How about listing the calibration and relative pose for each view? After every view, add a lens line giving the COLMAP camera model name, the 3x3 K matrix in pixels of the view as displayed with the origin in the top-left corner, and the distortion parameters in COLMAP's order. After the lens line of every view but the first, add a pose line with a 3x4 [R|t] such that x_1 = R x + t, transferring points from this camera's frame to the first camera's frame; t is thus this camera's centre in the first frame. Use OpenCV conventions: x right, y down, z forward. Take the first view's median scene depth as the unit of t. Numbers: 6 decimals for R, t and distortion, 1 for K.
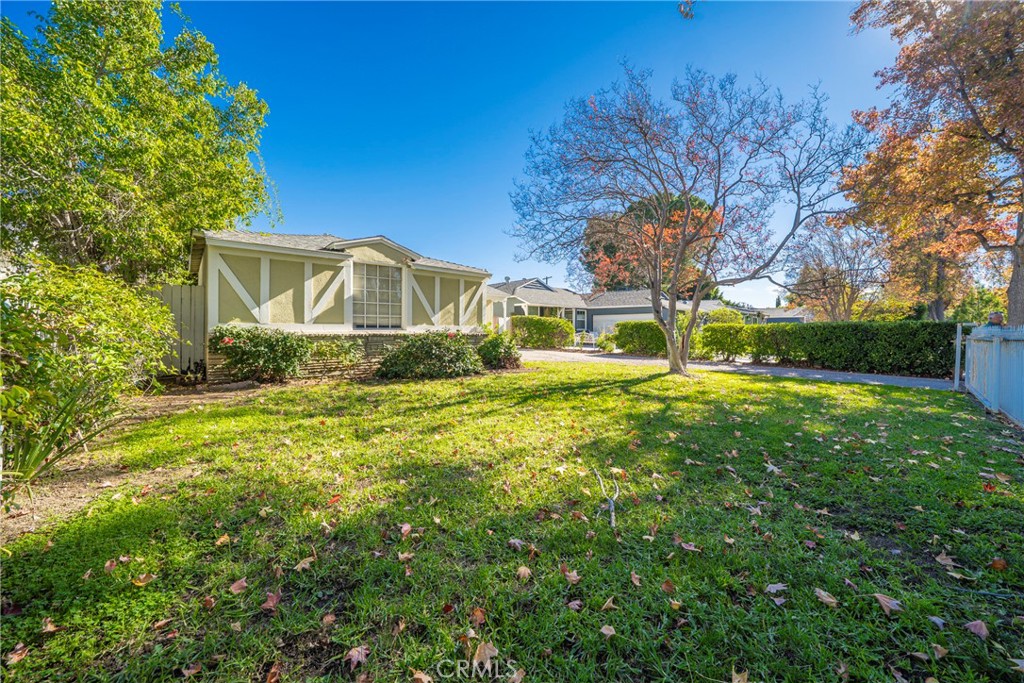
lens RADIAL K [[360.7, 0, 512.0], [0, 360.7, 341.5], [0, 0, 1]] dist [-0.001052, -0.000079]
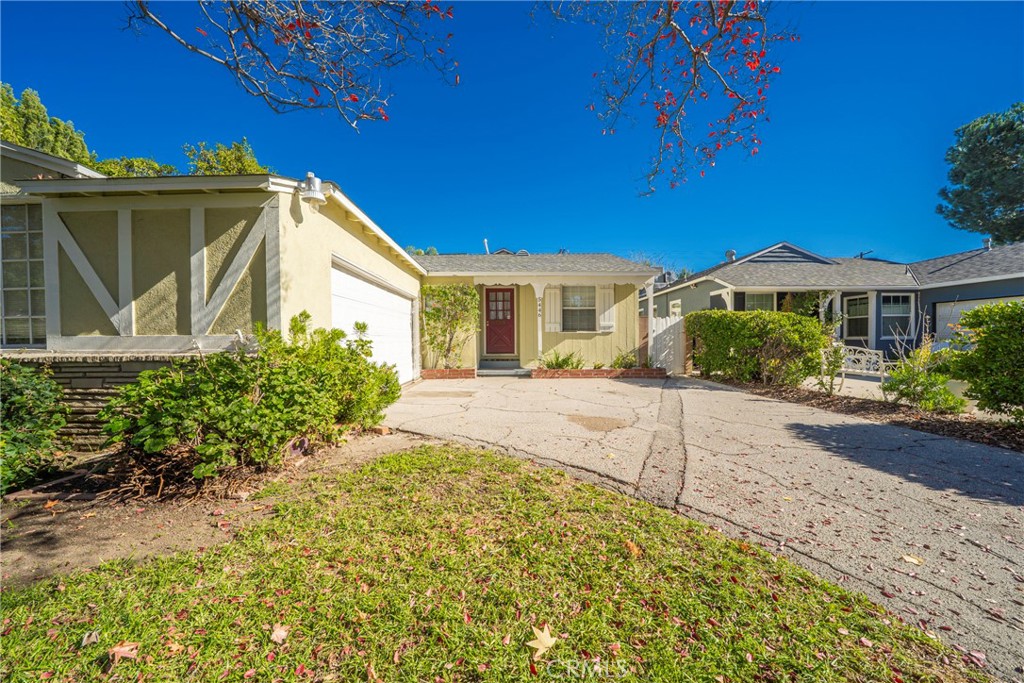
lens RADIAL K [[360.7, 0, 512.0], [0, 360.7, 341.5], [0, 0, 1]] dist [-0.001052, -0.000079]
pose [[0.753907, -0.001985, -0.656978, 0.337510], [-0.012934, 0.999757, -0.017863, -0.034341], [0.656854, 0.021964, 0.753698, 0.931321]]
